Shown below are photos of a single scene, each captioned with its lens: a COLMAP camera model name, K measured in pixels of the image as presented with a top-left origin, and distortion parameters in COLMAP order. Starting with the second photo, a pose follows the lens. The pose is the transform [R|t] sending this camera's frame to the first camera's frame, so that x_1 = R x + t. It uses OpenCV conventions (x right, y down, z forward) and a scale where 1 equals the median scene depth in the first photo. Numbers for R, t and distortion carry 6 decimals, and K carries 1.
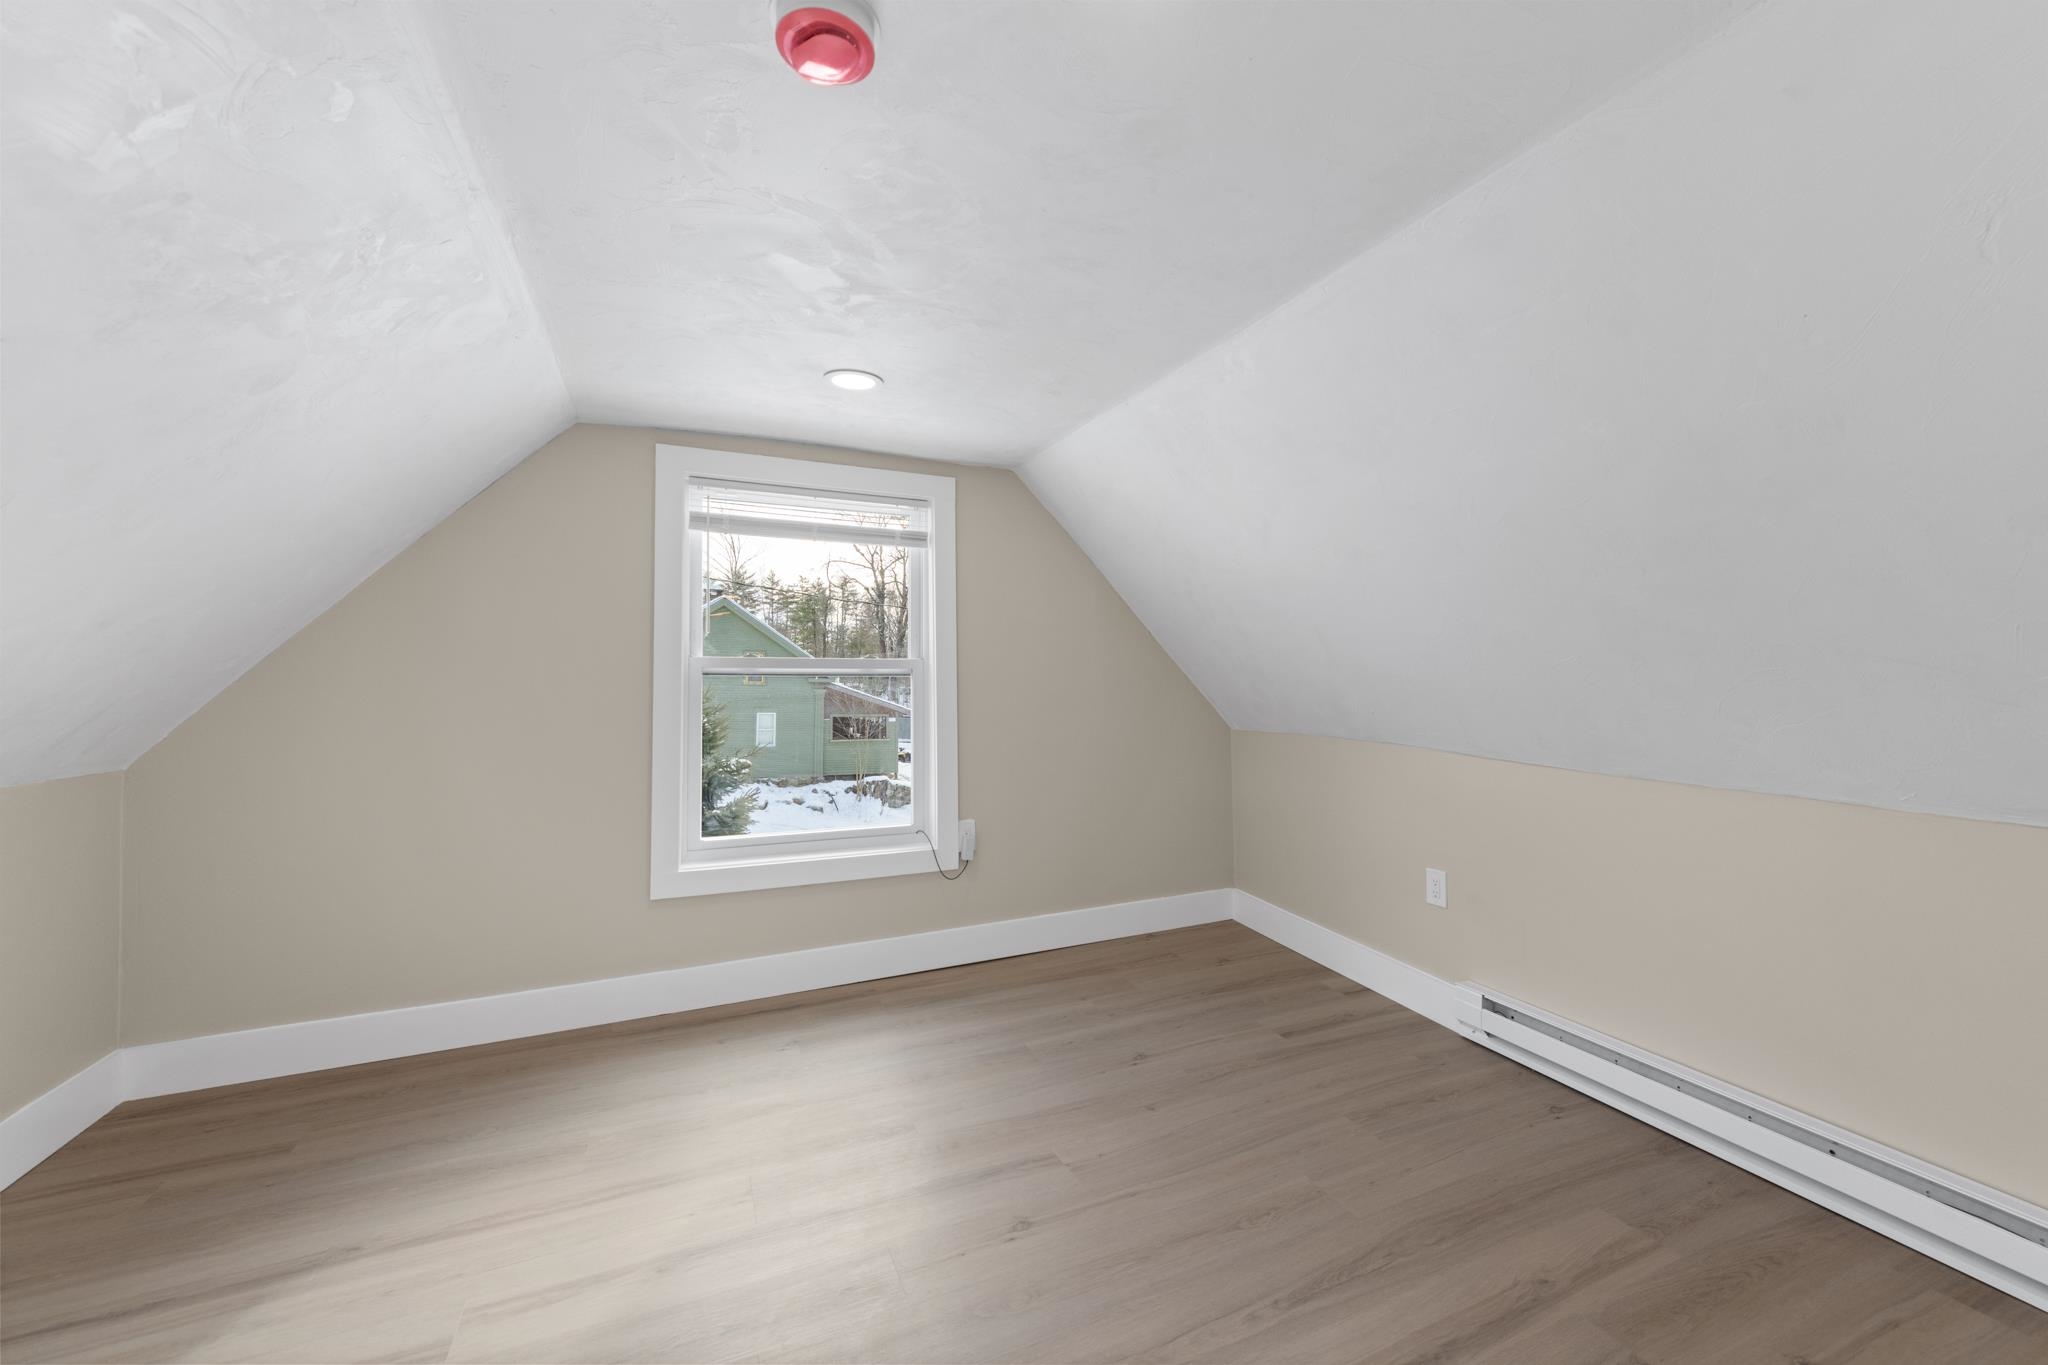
lens RADIAL K [[798.6, 0, 1023.6], [0, 798.6, 682.5], [0, 0, 1]] dist [0.008734, -0.002783]
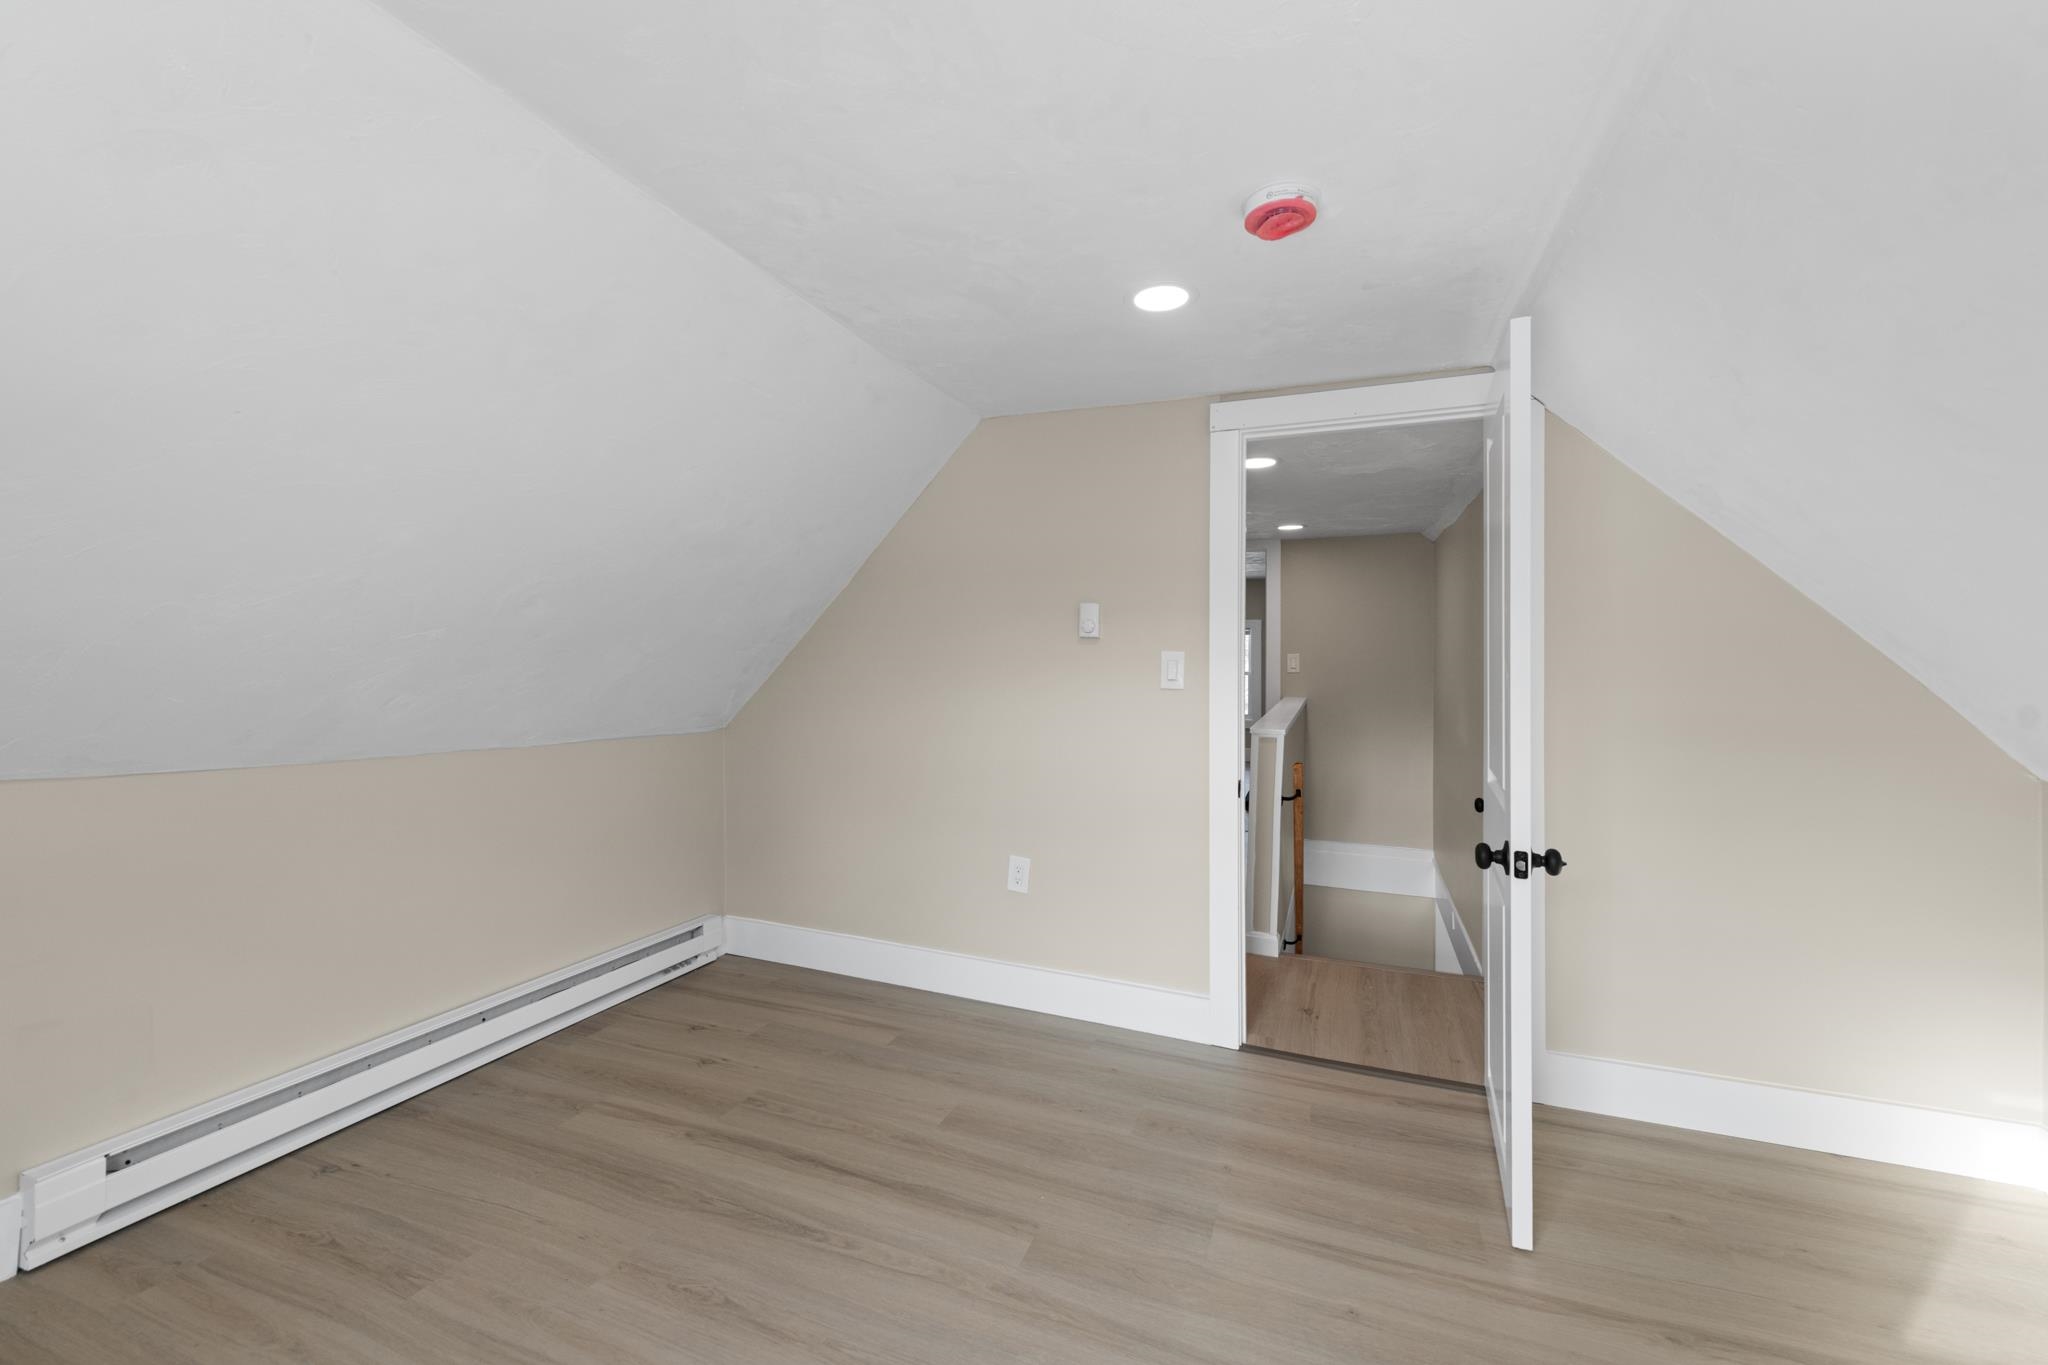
lens RADIAL K [[798.6, 0, 1032.4], [0, 798.6, 660.1], [0, 0, 1]] dist [0.008734, -0.002783]
pose [[-0.718931, -0.011049, 0.694993, -0.508092], [-0.013098, 0.999911, 0.002348, -0.010979], [-0.694958, -0.007415, -0.719012, 1.272048]]
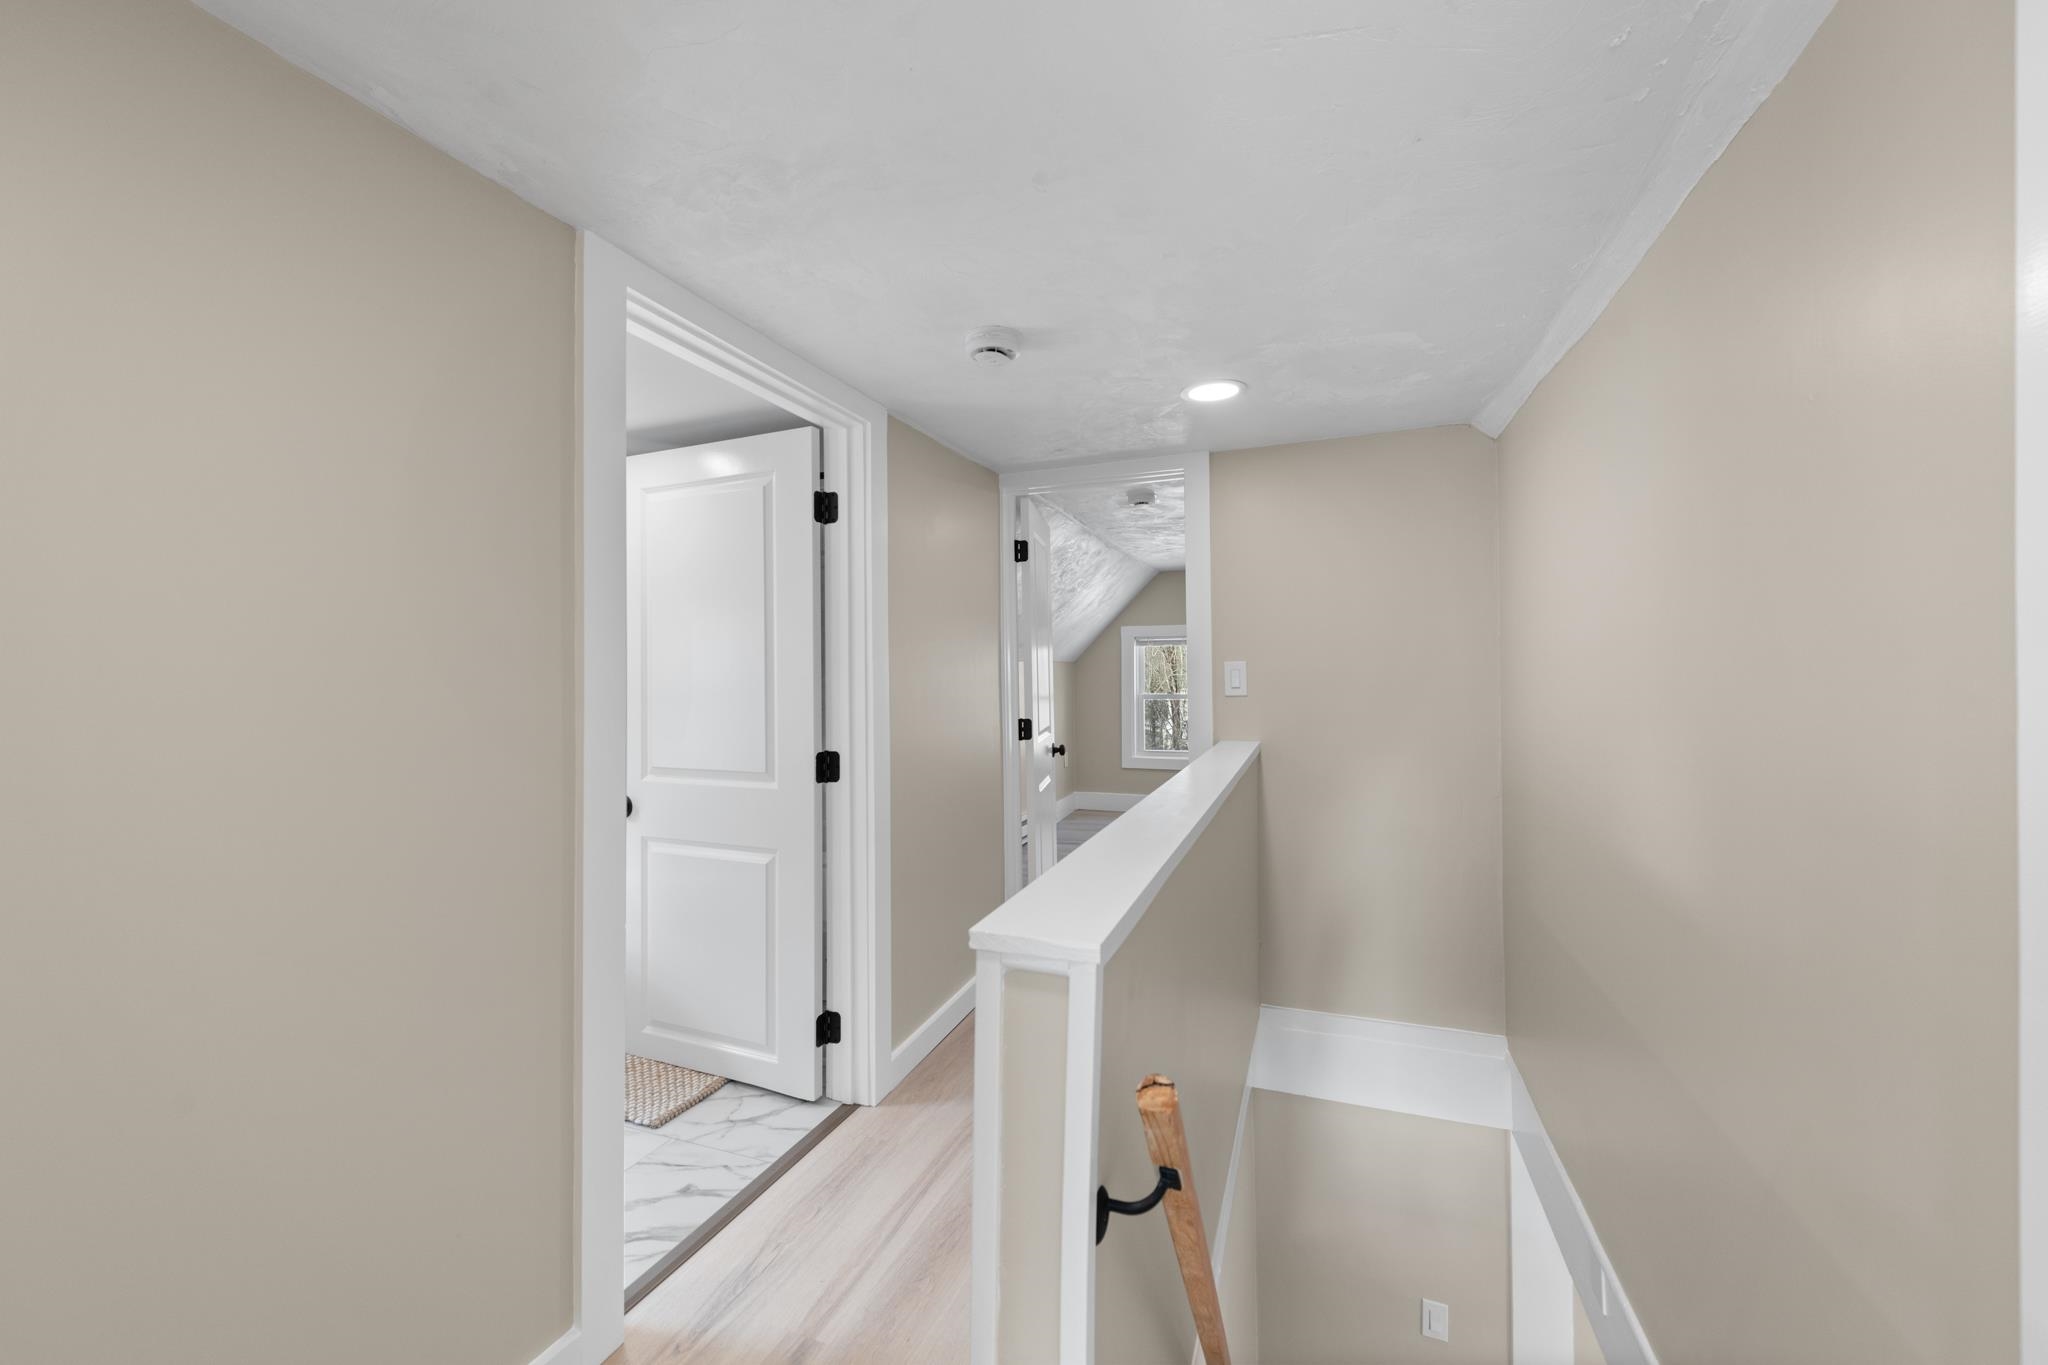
lens RADIAL K [[798.6, 0, 1028.3], [0, 798.6, 684.9], [0, 0, 1]] dist [0.008734, -0.002783]
pose [[-0.732592, 0.001789, 0.680666, -0.287887], [0.004182, 0.999990, 0.001873, -0.005271], [-0.680656, 0.004219, -0.732591, 0.755142]]
